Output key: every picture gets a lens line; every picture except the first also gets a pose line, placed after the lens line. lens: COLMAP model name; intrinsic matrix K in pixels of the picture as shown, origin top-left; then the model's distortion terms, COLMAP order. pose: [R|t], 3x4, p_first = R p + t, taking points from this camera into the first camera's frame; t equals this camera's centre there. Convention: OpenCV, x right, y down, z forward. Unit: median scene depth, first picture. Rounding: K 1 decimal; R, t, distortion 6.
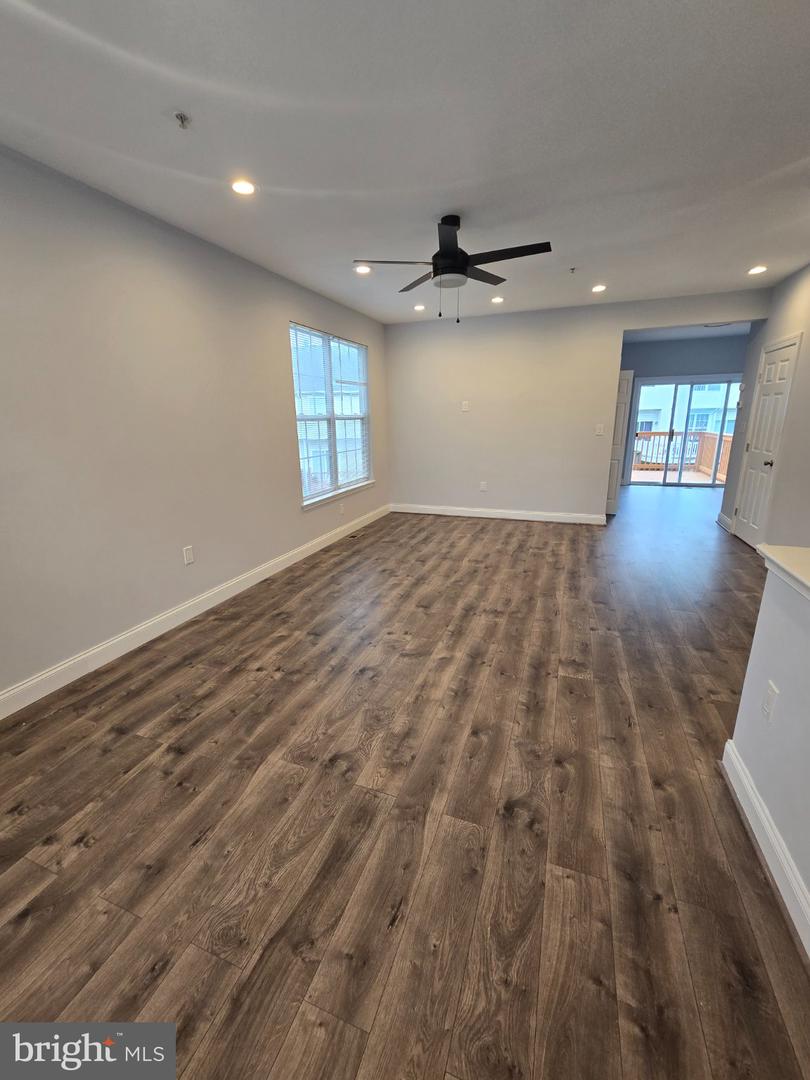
lens RADIAL K [[447.9, 0, 395.1], [0, 447.9, 530.8], [0, 0, 1]] dist [0.001049, 0.001615]
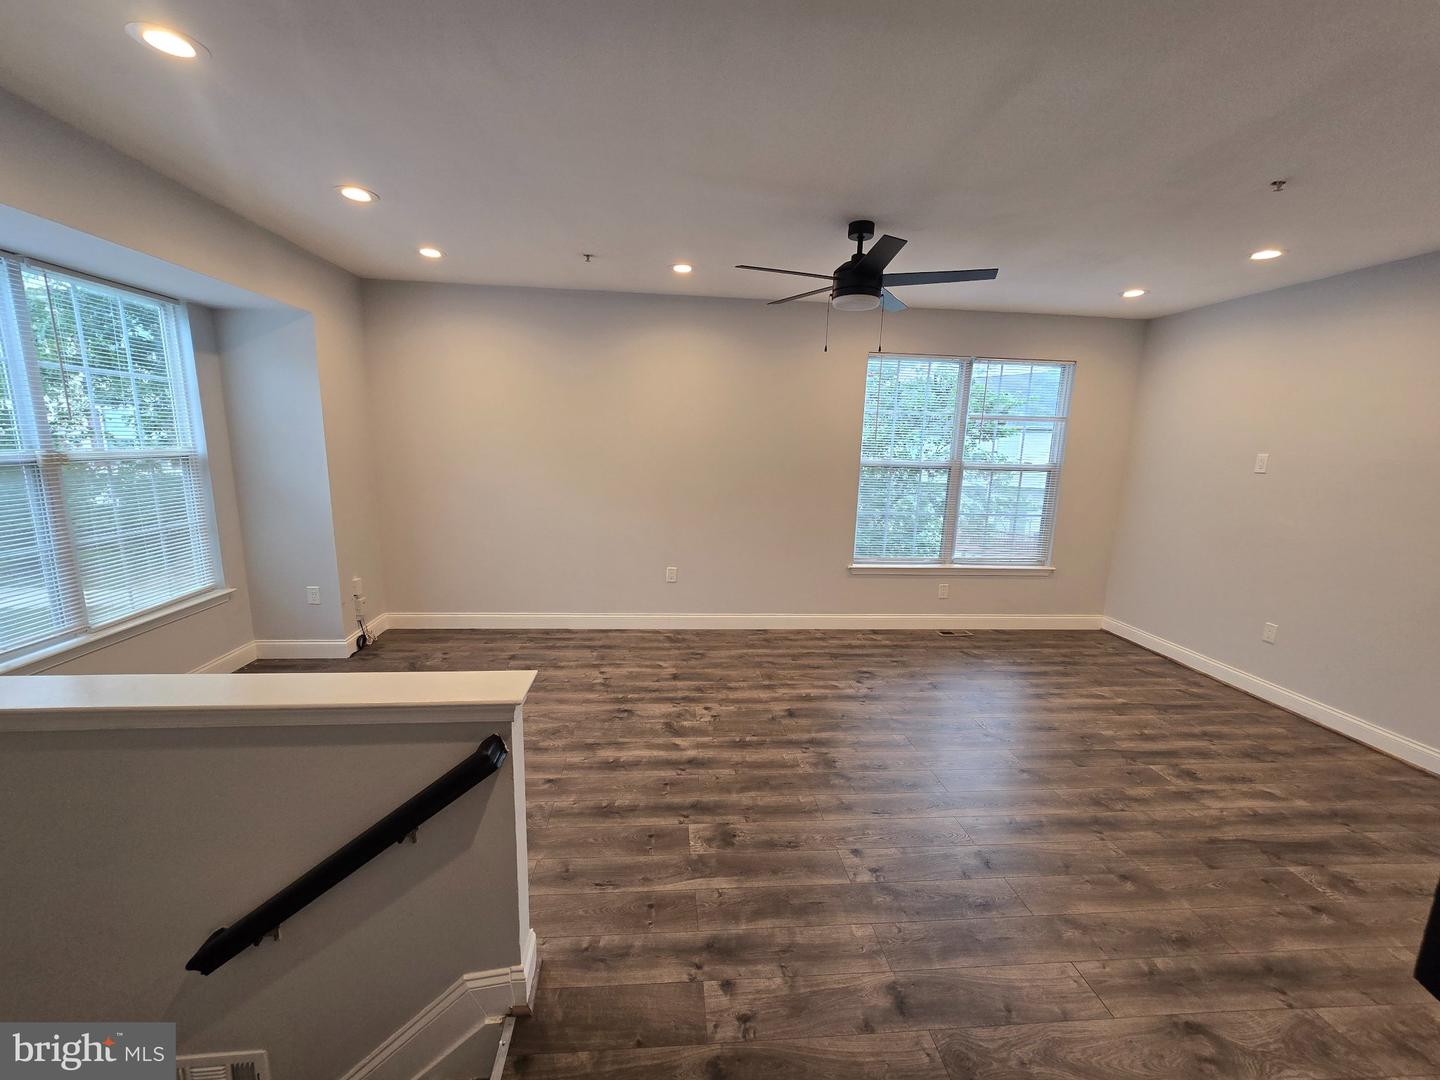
lens RADIAL K [[597.1, 0, 718.1], [0, 597.1, 529.5], [0, 0, 1]] dist [0.001049, 0.001615]
pose [[0.435017, 0.164294, -0.885306, 0.996942], [-0.256658, 0.965049, 0.052977, -0.181845], [0.863068, 0.204175, 0.461980, 0.408773]]
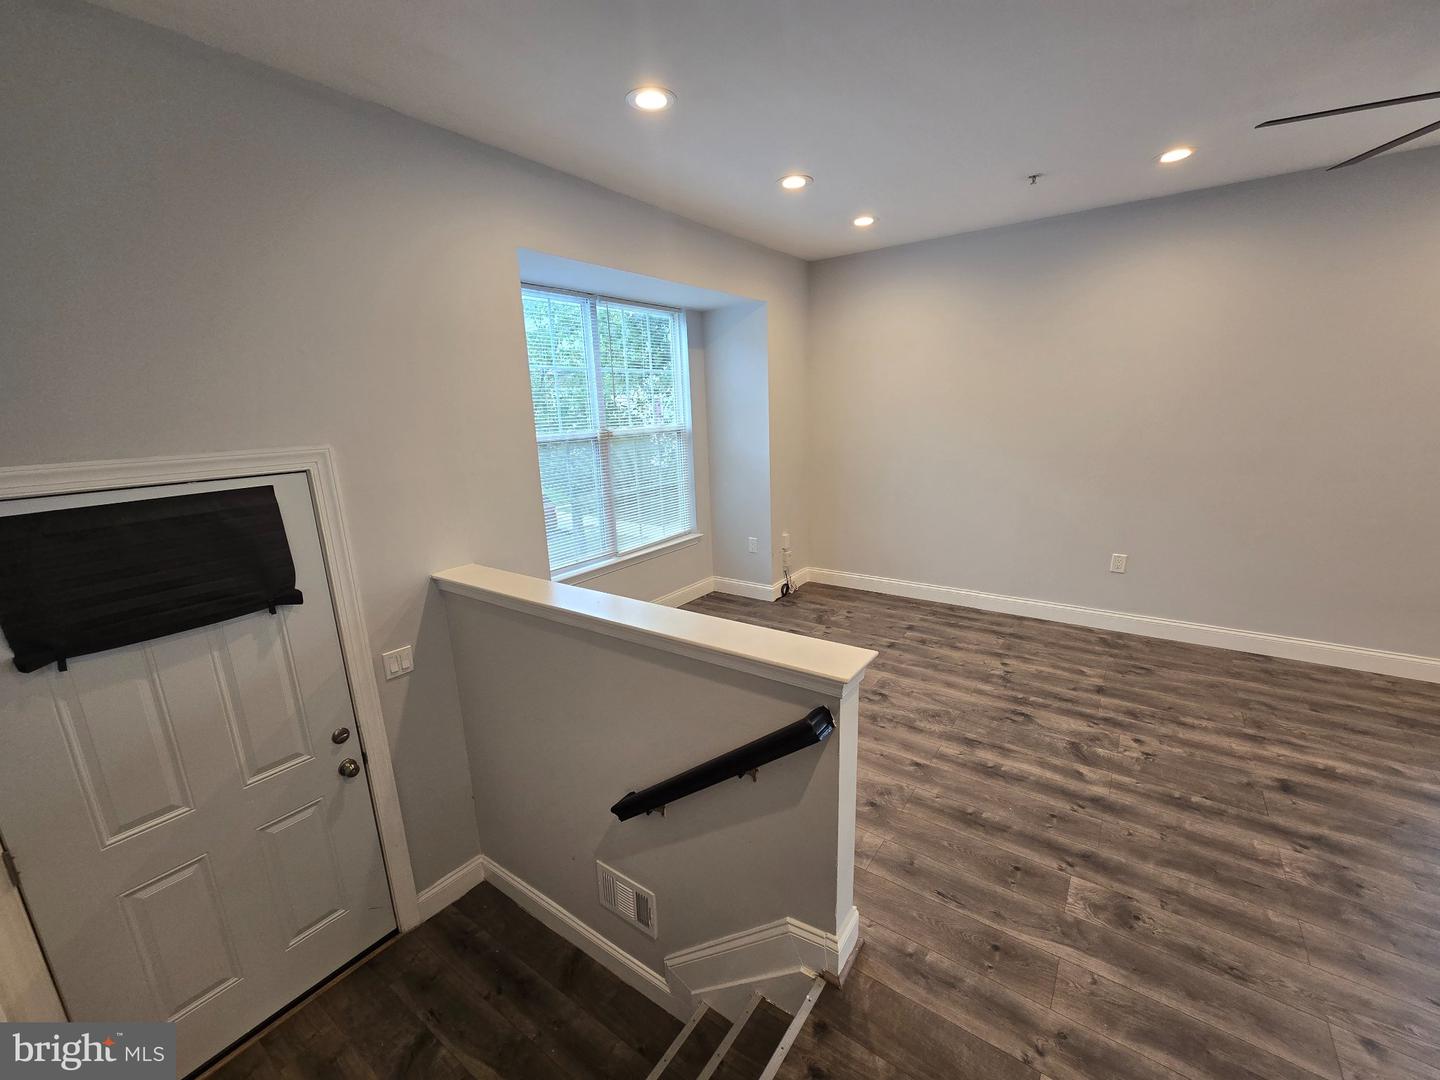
lens RADIAL K [[597.1, 0, 715.2], [0, 597.1, 538.2], [0, 0, 1]] dist [0.001049, 0.001615]
pose [[-0.263600, 0.236940, -0.935080, 0.954376], [-0.199809, 0.934930, 0.293228, -0.202378], [0.943711, 0.264133, -0.199105, 0.497191]]
